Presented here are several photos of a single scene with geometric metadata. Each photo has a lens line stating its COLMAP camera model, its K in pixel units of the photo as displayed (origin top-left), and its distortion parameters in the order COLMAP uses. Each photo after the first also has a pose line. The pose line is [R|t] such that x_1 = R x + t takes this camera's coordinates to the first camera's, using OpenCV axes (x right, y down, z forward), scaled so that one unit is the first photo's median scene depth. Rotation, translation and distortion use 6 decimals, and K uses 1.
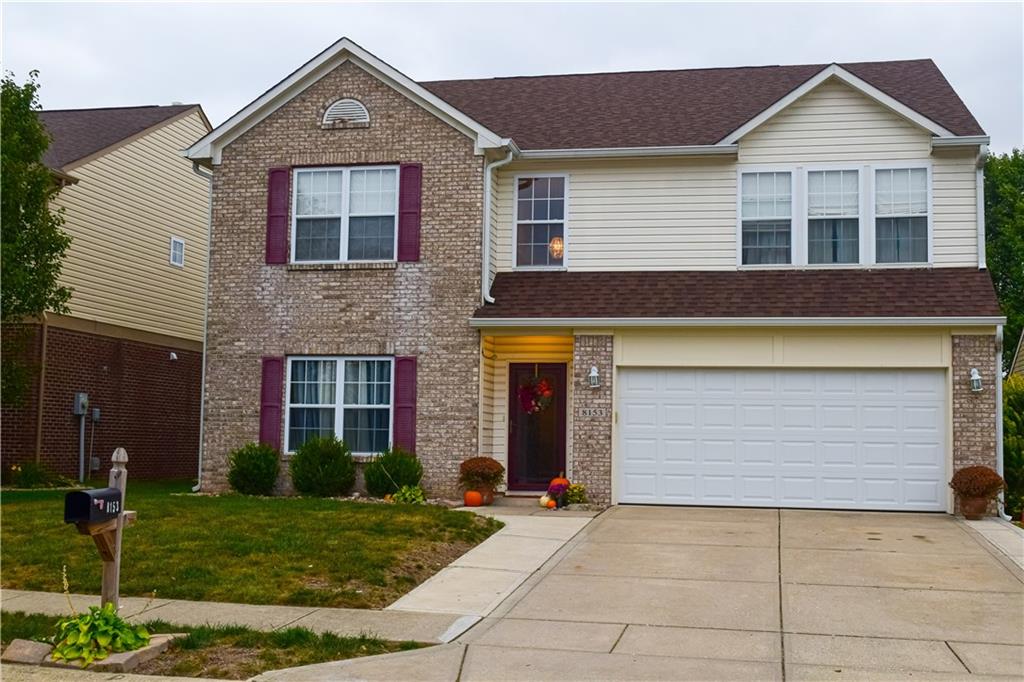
lens RADIAL K [[1243.9, 0, 512.0], [0, 1243.9, 341.0], [0, 0, 1]] dist [-0.016498, 0.001176]
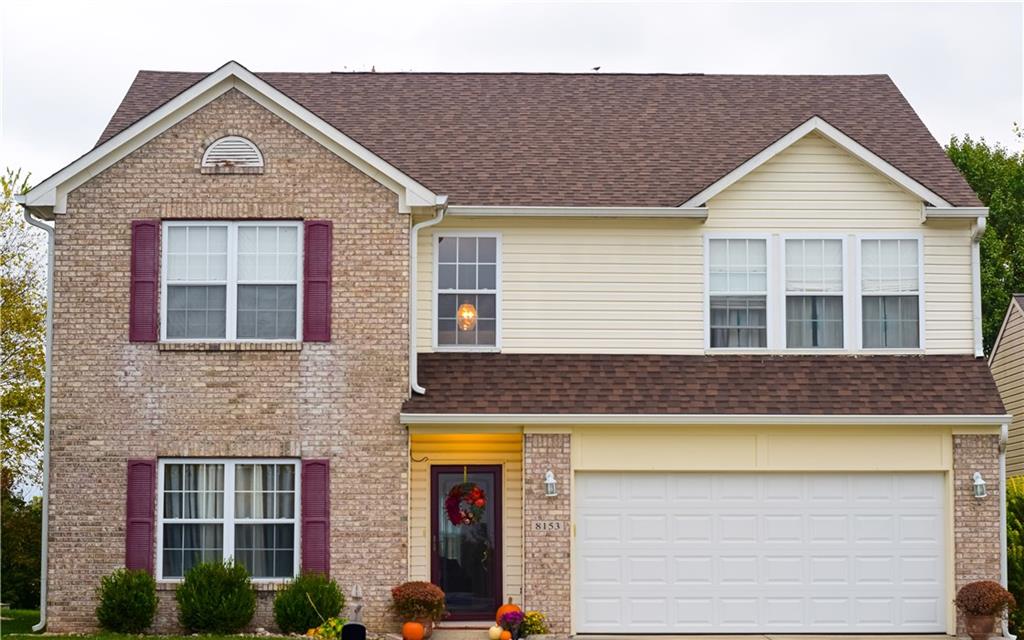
lens RADIAL K [[2241.0, 0, 479.8], [0, 2241.0, 321.2], [0, 0, 1]] dist [-0.043576, -0.266275]
pose [[0.976989, 0.006221, 0.213201, -0.290203], [-0.002252, 0.999820, -0.018856, -0.049940], [-0.213279, 0.017942, 0.976826, -0.450729]]
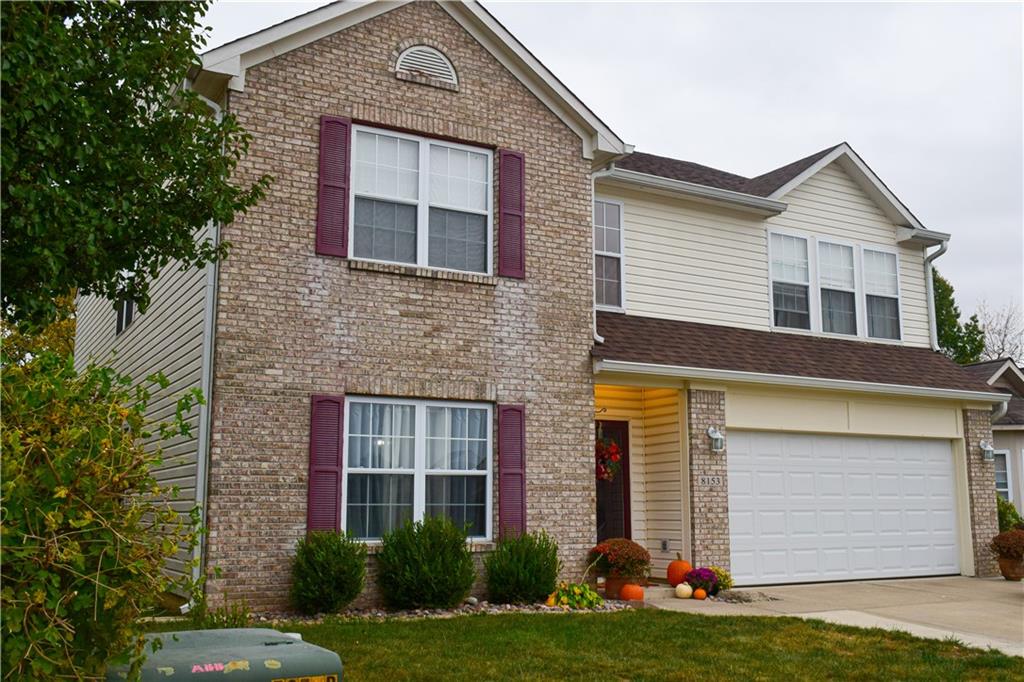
lens RADIAL K [[1022.2, 0, 512.0], [0, 1022.2, 337.1], [0, 0, 1]] dist [-0.017982, -0.003580]
pose [[0.747771, 0.091370, 0.657639, -0.483345], [-0.041524, 0.994983, -0.091025, 0.027432], [-0.662657, 0.040758, 0.747813, 0.537212]]
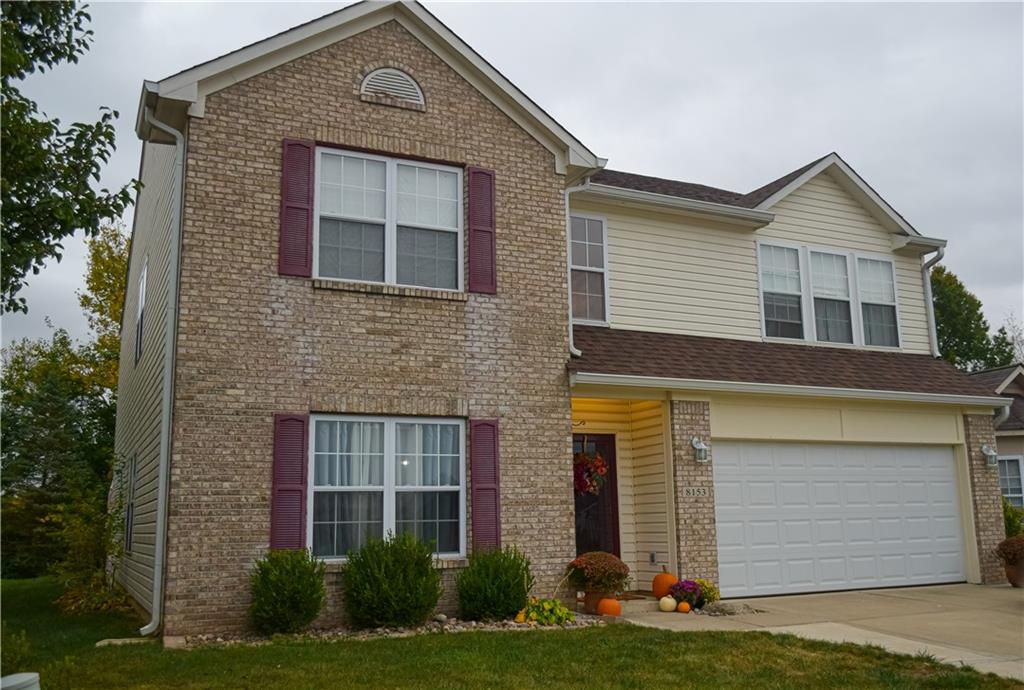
lens RADIAL K [[941.2, 0, 518.3], [0, 941.2, 343.8], [0, 0, 1]] dist [-0.016793, -0.005672]
pose [[0.789275, 0.082882, 0.608421, -0.409131], [-0.017936, 0.993538, -0.112078, 0.029679], [-0.613778, 0.077547, 0.785661, 0.537824]]
